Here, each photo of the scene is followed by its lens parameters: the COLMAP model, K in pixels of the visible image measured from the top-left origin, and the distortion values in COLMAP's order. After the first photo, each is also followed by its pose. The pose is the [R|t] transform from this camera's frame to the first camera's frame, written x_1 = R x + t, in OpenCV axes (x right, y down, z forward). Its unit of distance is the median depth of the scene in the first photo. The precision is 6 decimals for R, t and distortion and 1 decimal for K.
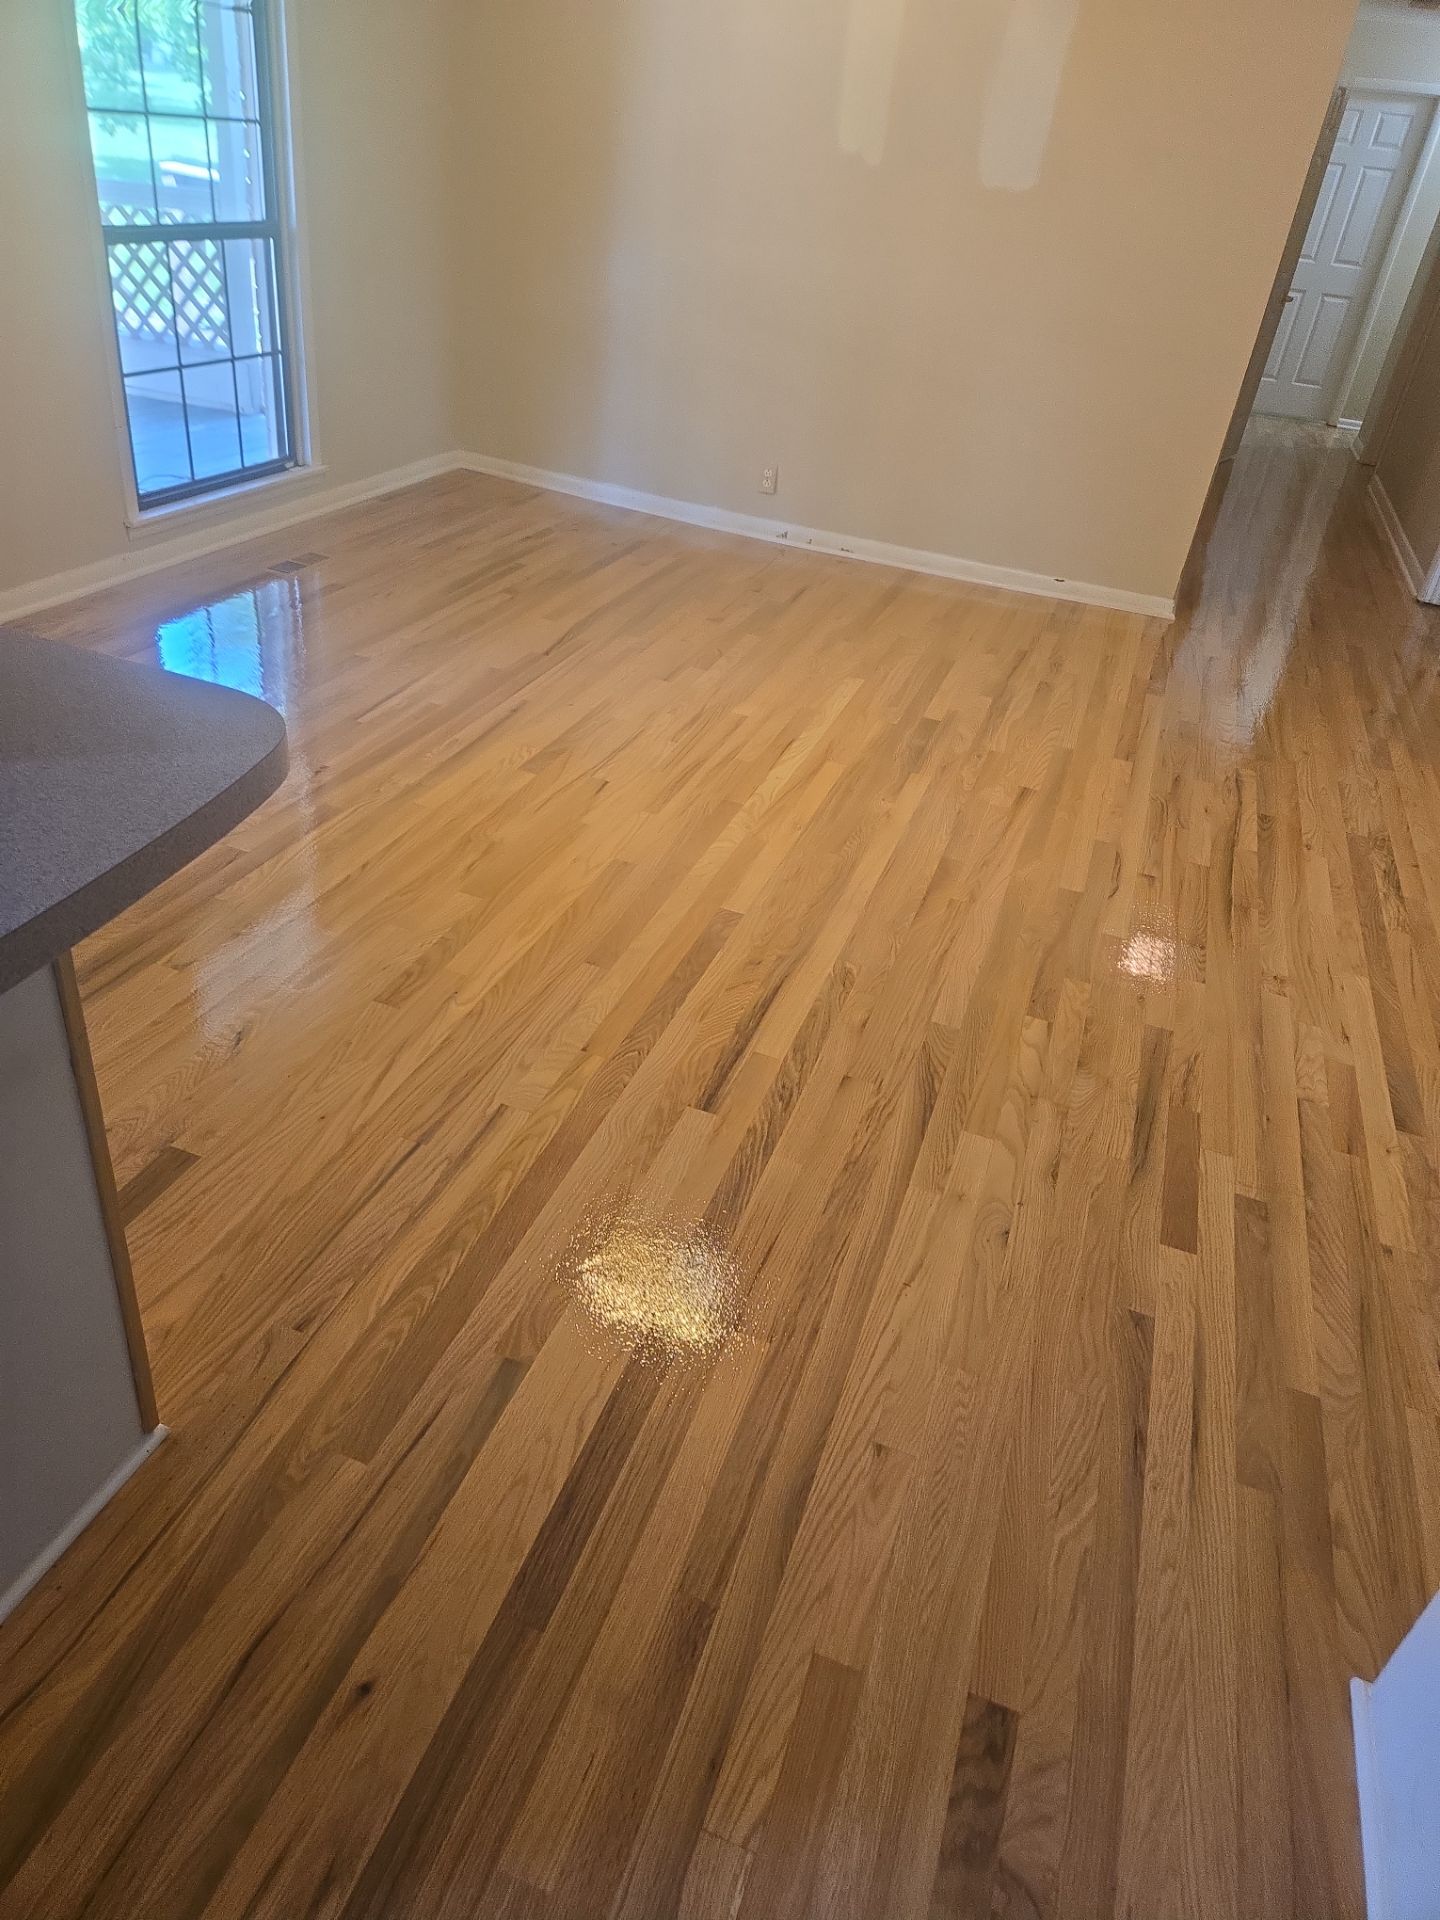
lens RADIAL K [[1287.1, 0, 720.0], [0, 1287.1, 960.0], [0, 0, 1]] dist [0.007451, 0.001928]
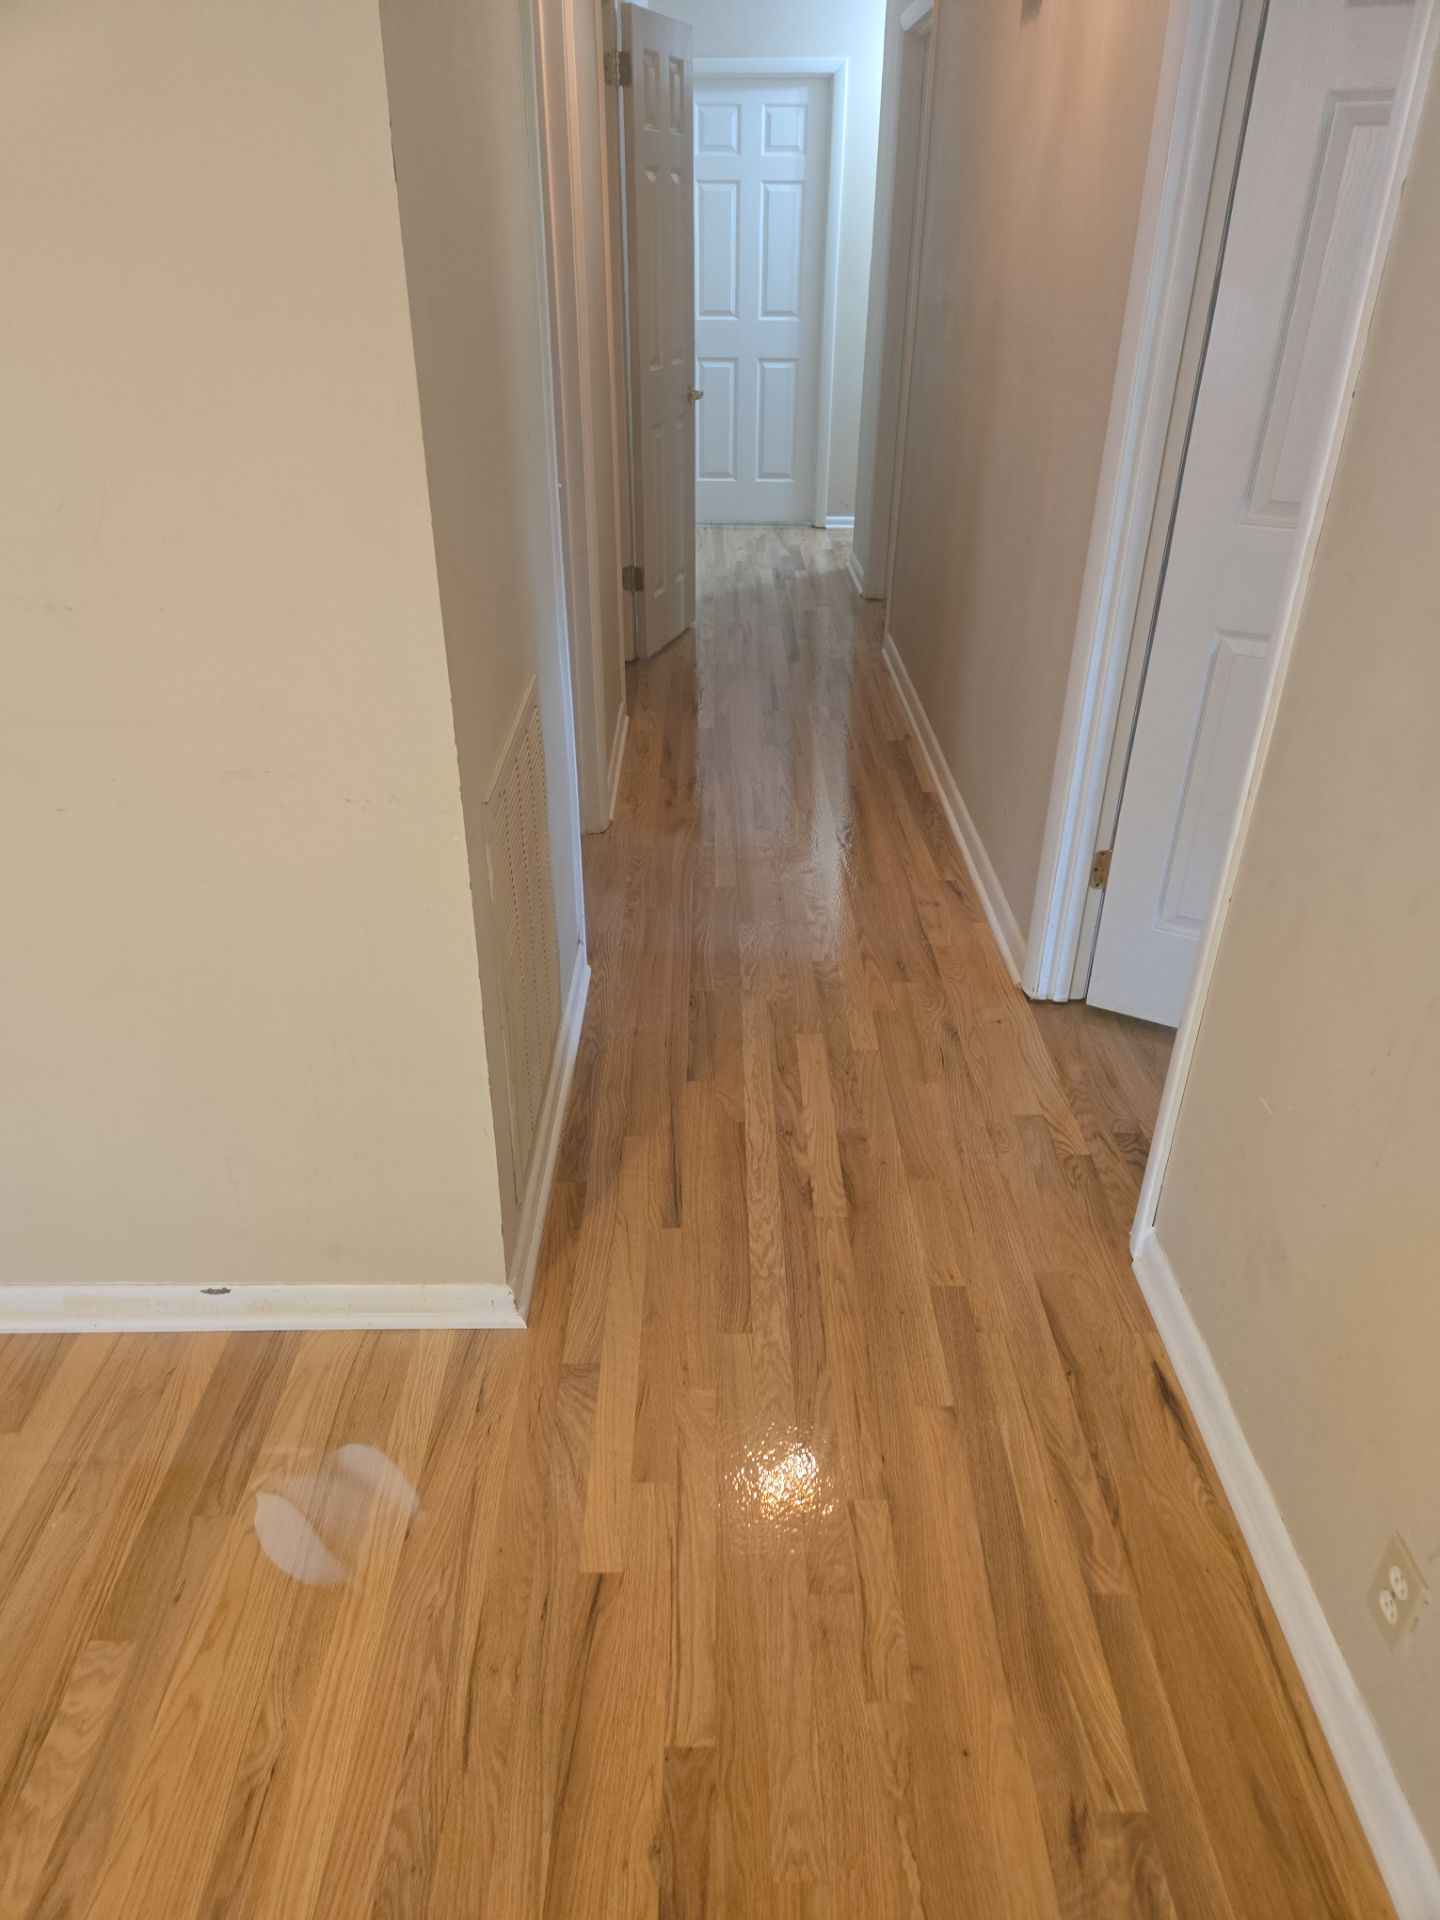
lens RADIAL K [[1246.9, 0, 720.0], [0, 1246.9, 960.0], [0, 0, 1]] dist [0.067691, 0.000220]
pose [[0.936855, -0.258196, 0.235876, 0.194658], [0.265506, 0.964109, 0.000799, -0.200217], [-0.227617, 0.061878, 0.971783, 0.337645]]
